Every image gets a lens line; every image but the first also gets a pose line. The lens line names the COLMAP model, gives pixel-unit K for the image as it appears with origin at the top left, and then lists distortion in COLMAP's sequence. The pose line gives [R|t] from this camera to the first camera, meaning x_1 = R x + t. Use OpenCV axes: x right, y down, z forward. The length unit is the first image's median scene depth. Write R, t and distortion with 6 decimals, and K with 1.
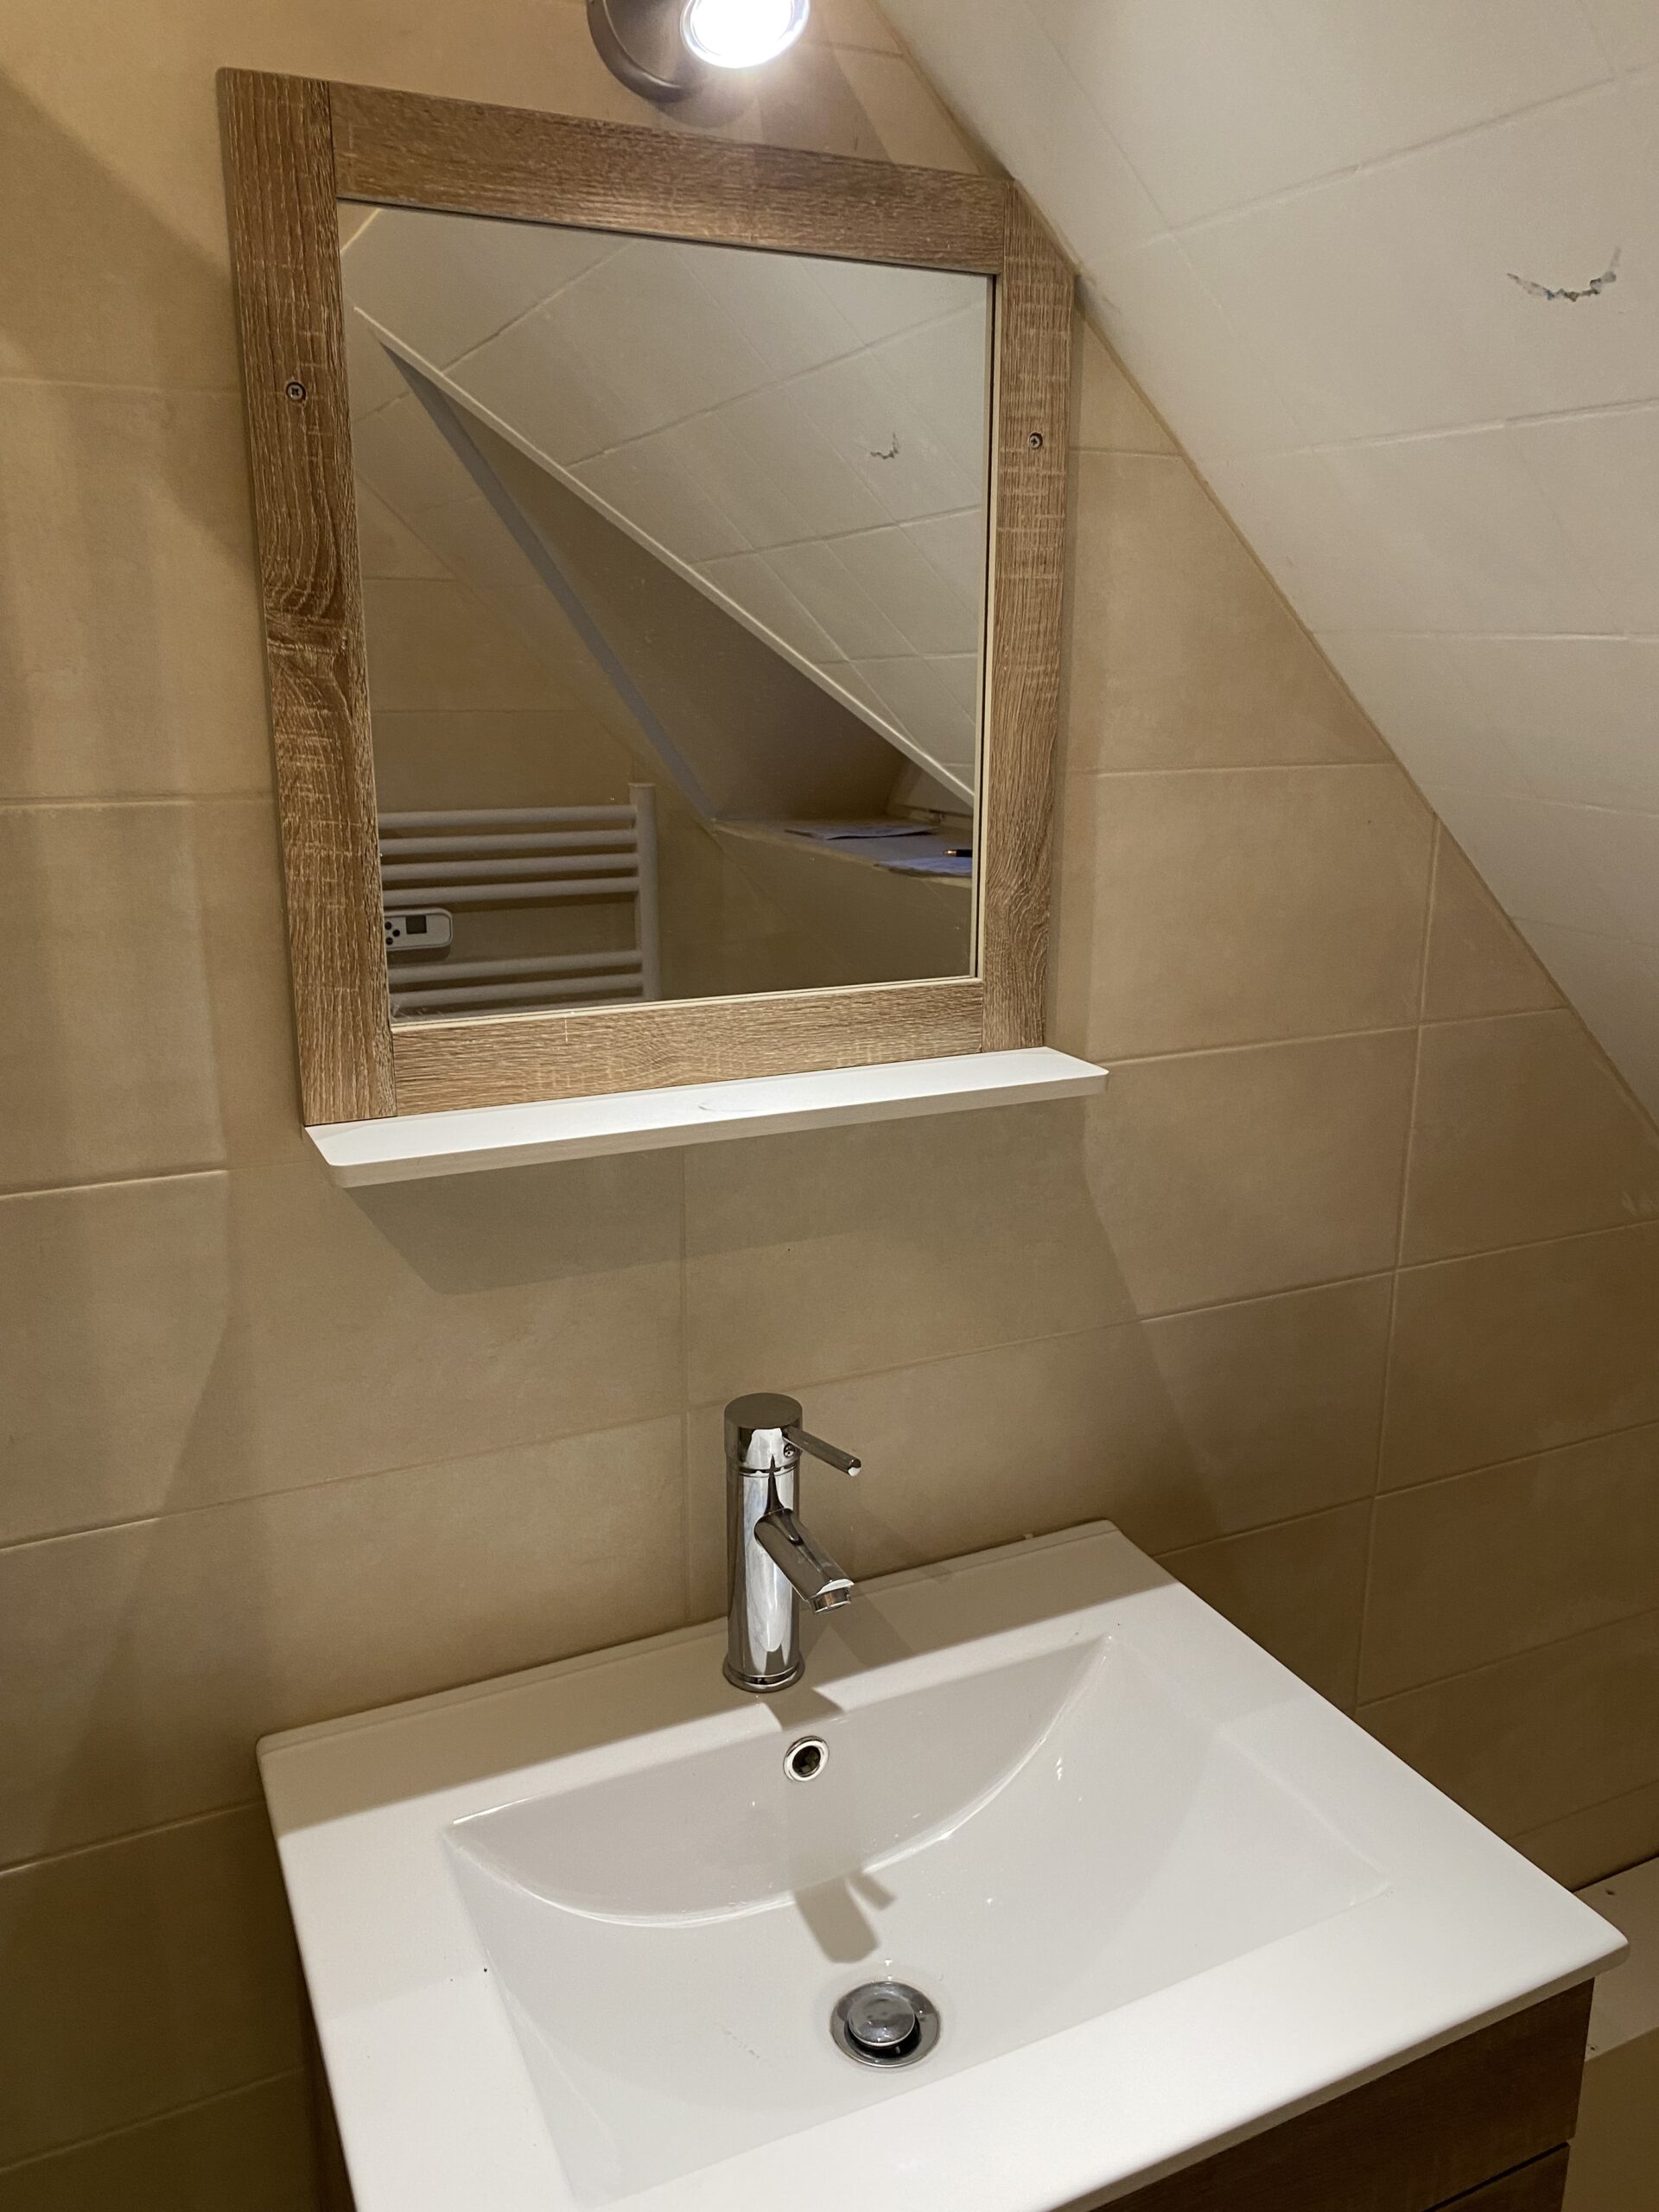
lens RADIAL K [[1692.3, 0, 799.9], [0, 1692.3, 1113.9], [0, 0, 1]] dist [0.057229, -0.067529]
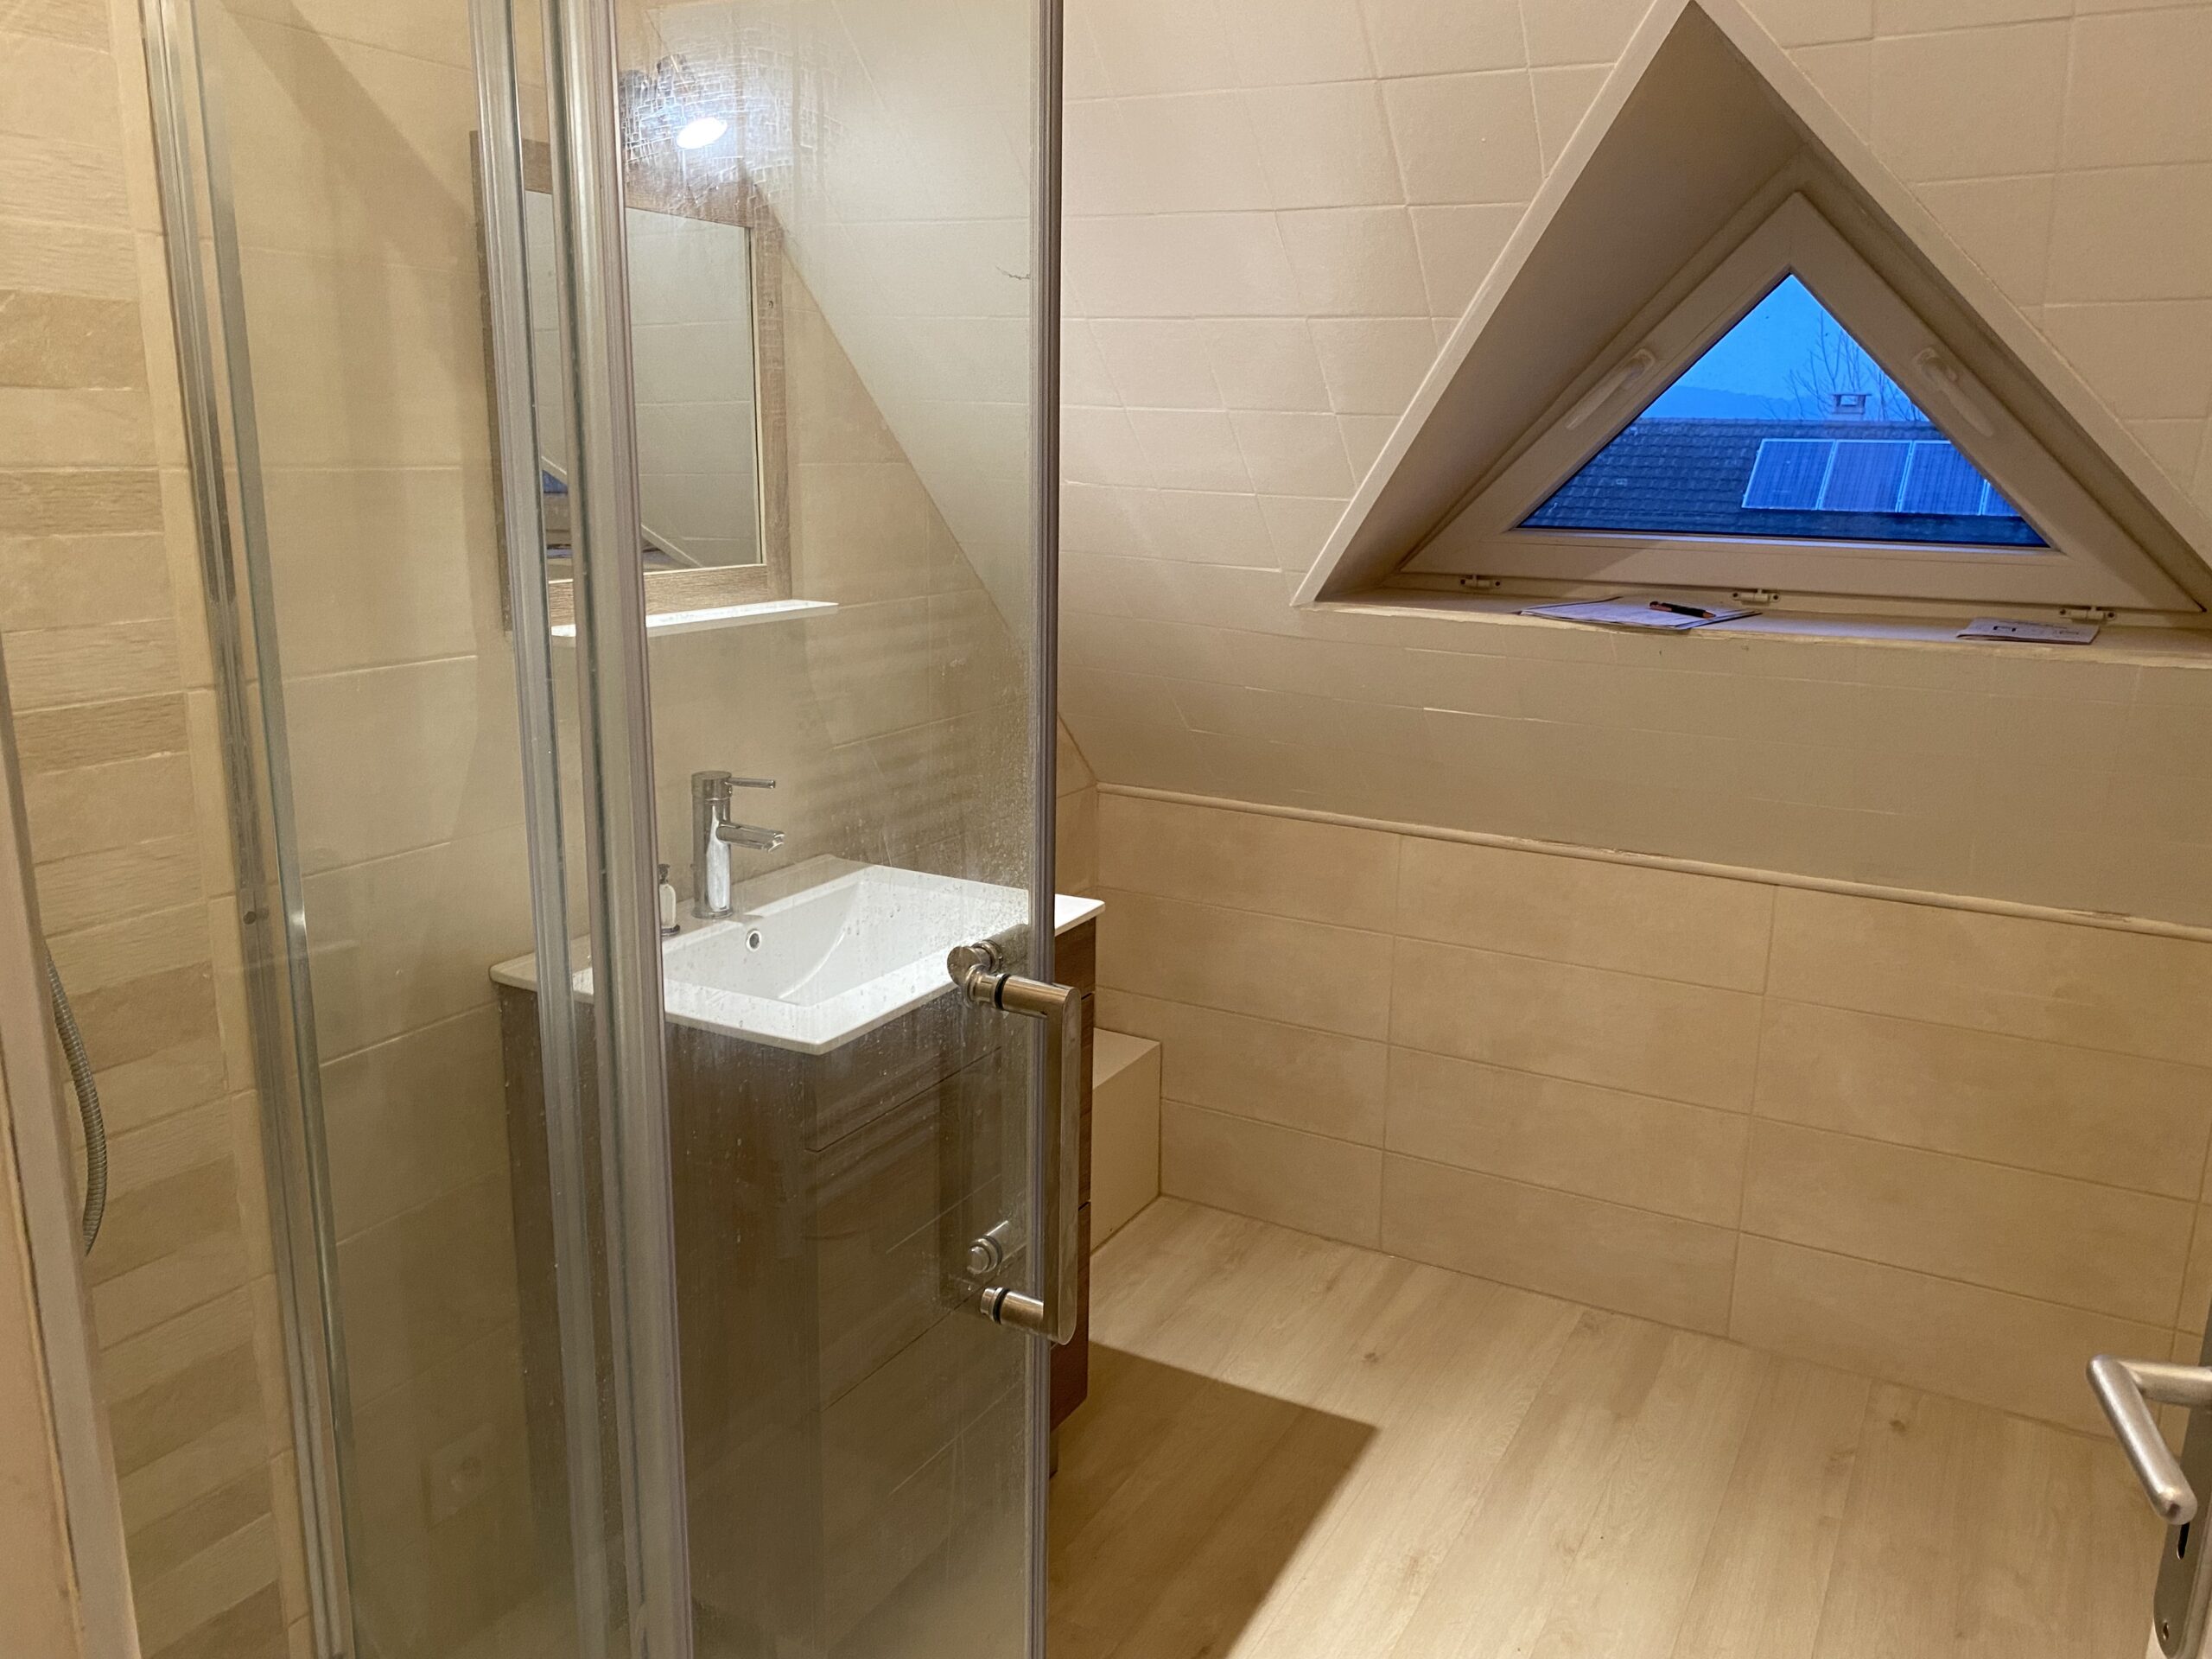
lens RADIAL K [[1678.9, 0, 1052.9], [0, 1678.9, 857.6], [0, 0, 1]] dist [0.072067, -0.105627]
pose [[0.822522, -0.126452, 0.554497, -0.770429], [0.130394, 0.990928, 0.032556, 0.246788], [-0.553583, 0.045525, 0.831549, -0.851641]]
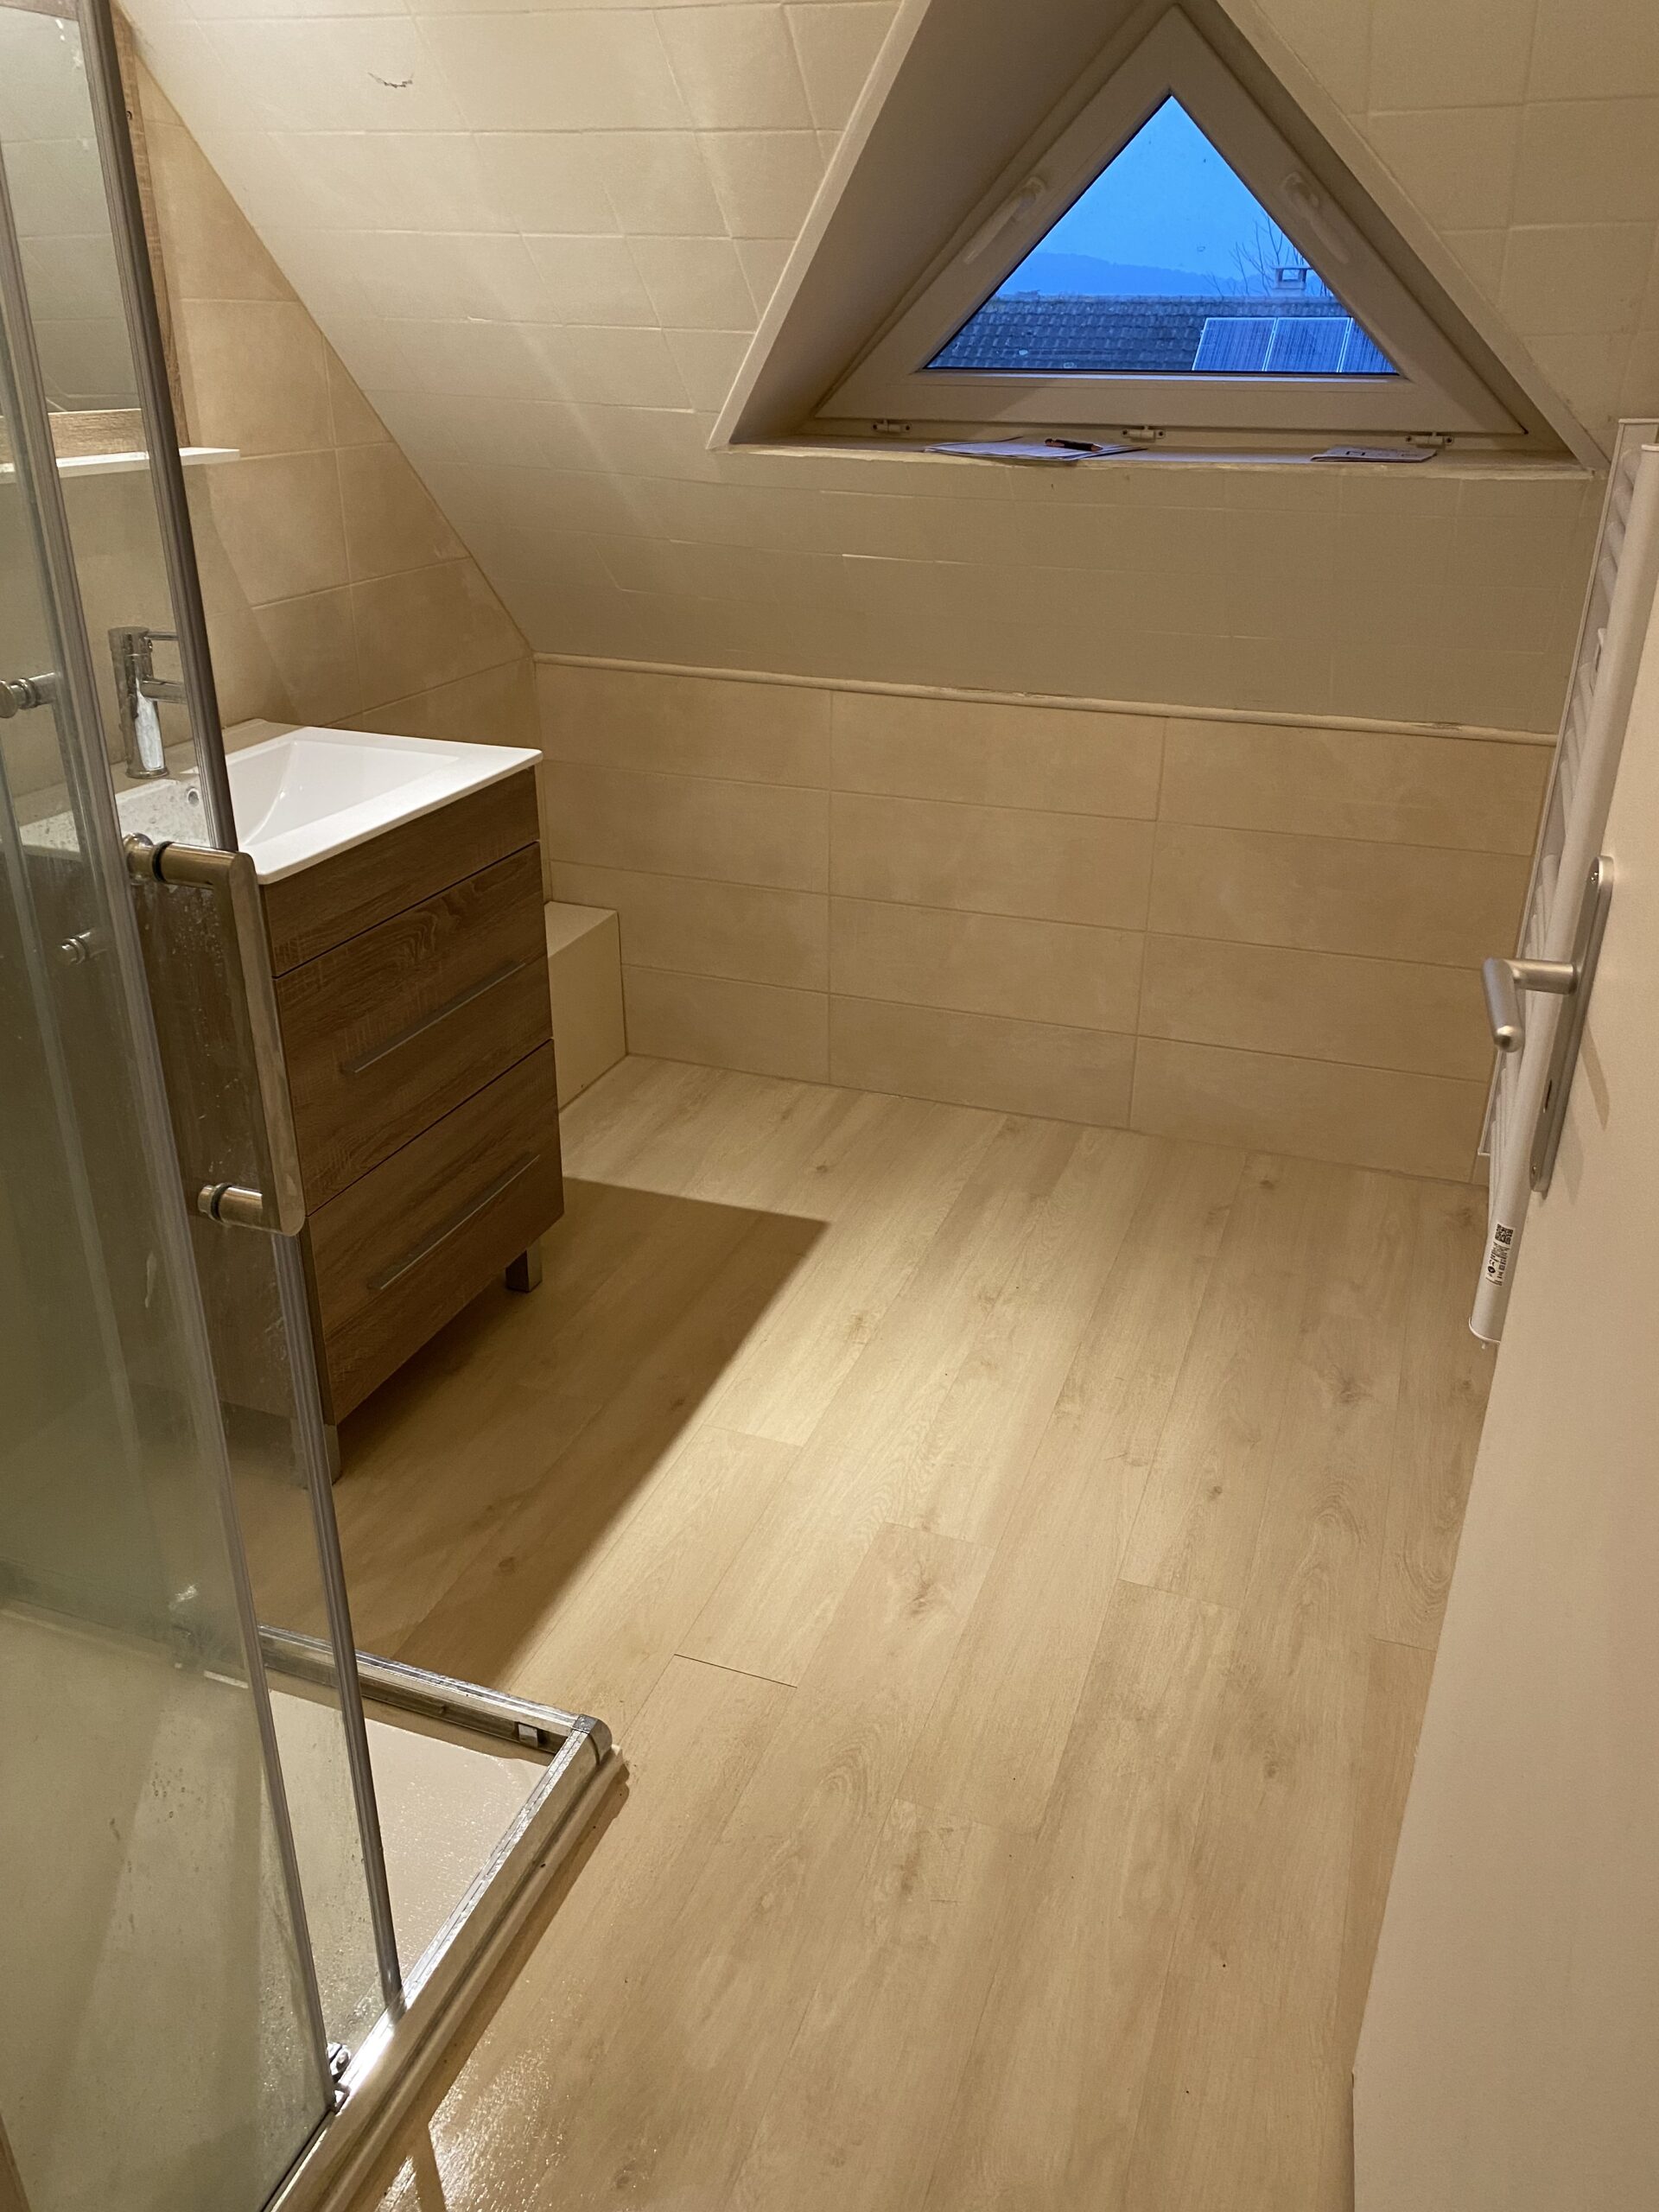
lens RADIAL K [[1692.3, 0, 799.9], [0, 1692.3, 1113.9], [0, 0, 1]] dist [0.057229, -0.067529]
pose [[0.714256, -0.291058, 0.636494, -0.855945], [0.174889, 0.954799, 0.240358, 0.351847], [-0.677682, -0.060361, 0.732874, -1.000387]]
